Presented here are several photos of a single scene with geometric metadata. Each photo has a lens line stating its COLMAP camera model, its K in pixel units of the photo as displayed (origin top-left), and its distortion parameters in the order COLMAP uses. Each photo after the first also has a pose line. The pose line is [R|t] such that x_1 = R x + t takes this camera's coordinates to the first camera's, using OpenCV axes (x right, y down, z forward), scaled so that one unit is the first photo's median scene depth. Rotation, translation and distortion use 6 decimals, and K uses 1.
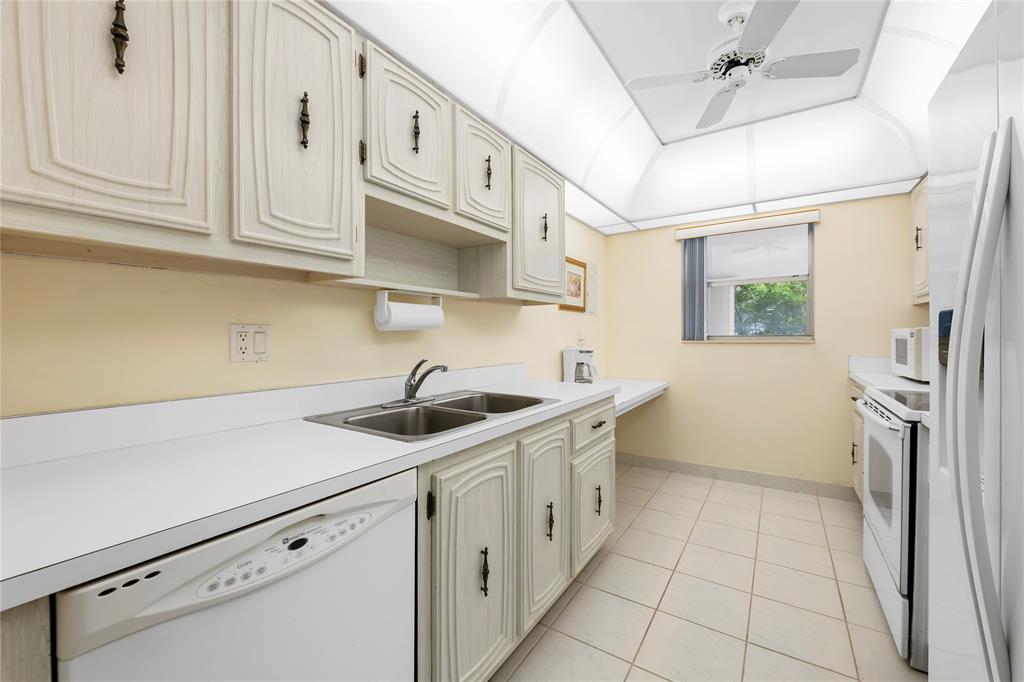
lens RADIAL K [[408.6, 0, 515.4], [0, 408.6, 335.1], [0, 0, 1]] dist [0.002142, -0.002461]
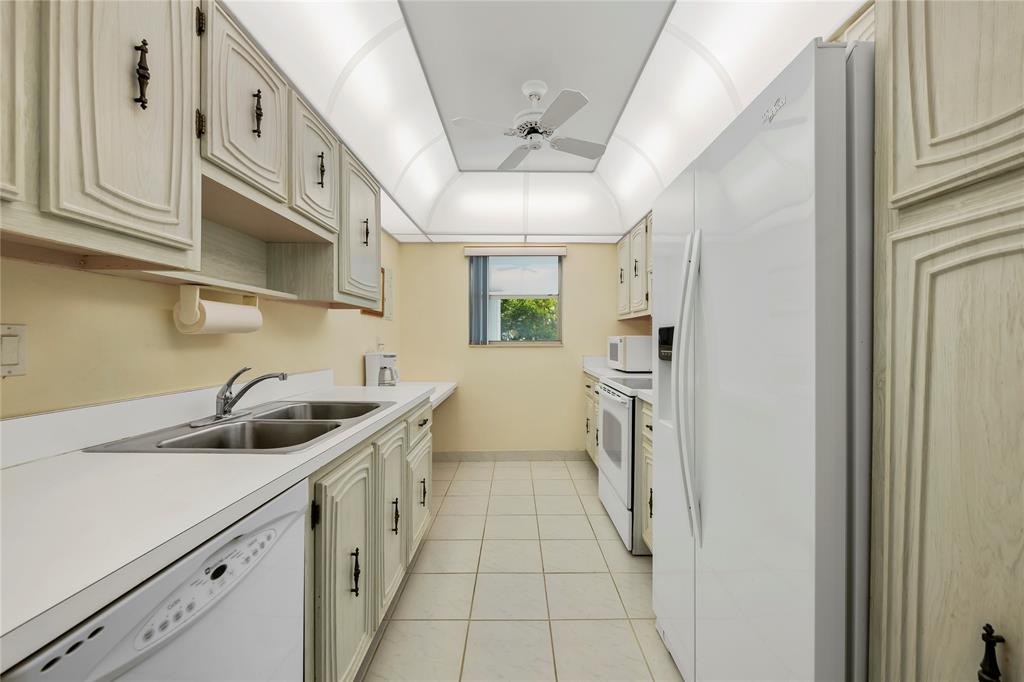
lens RADIAL K [[408.6, 0, 516.3], [0, 408.6, 338.9], [0, 0, 1]] dist [0.002142, -0.002461]
pose [[0.837085, 0.005441, 0.547046, -0.221353], [-0.005001, 0.999985, -0.002293, -0.002373], [-0.547050, -0.000816, 0.837099, -0.053081]]
